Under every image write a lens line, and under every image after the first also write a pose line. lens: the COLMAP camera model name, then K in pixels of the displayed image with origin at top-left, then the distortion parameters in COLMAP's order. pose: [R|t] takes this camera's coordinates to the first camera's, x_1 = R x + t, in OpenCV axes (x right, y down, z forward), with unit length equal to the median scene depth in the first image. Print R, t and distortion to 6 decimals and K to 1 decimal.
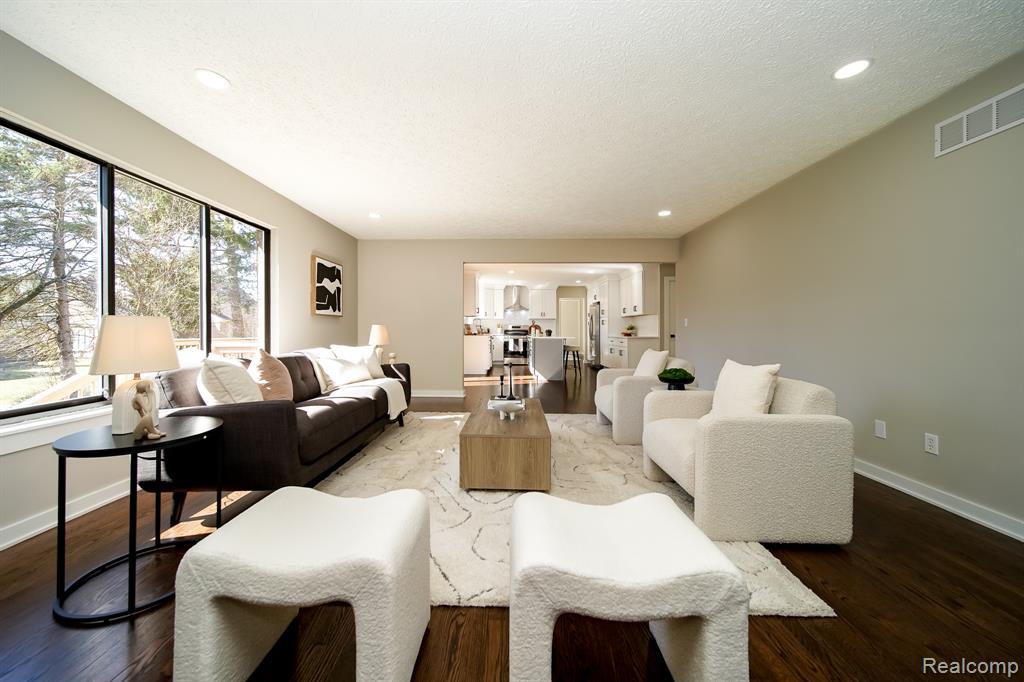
lens RADIAL K [[365.3, 0, 497.2], [0, 365.3, 327.3], [0, 0, 1]] dist [-0.000954, -0.000512]
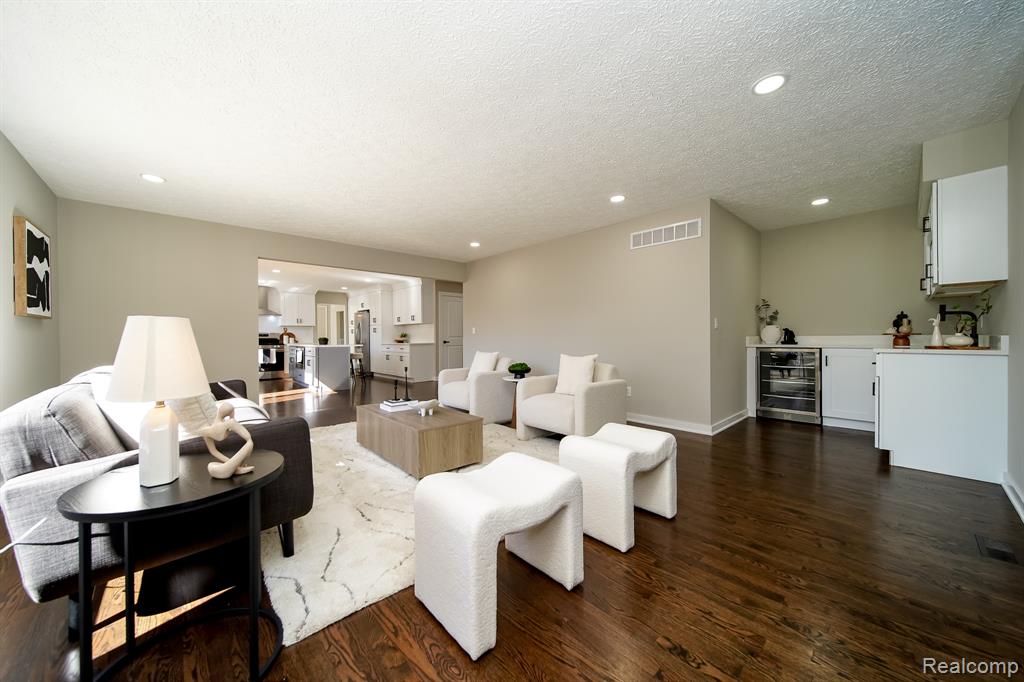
lens RADIAL K [[365.3, 0, 506.0], [0, 365.3, 340.4], [0, 0, 1]] dist [-0.000954, -0.000512]
pose [[0.720509, -0.013488, 0.693315, -0.192384], [0.003899, 0.999874, 0.015400, 0.000885], [-0.693435, -0.008392, 0.720470, 0.004701]]
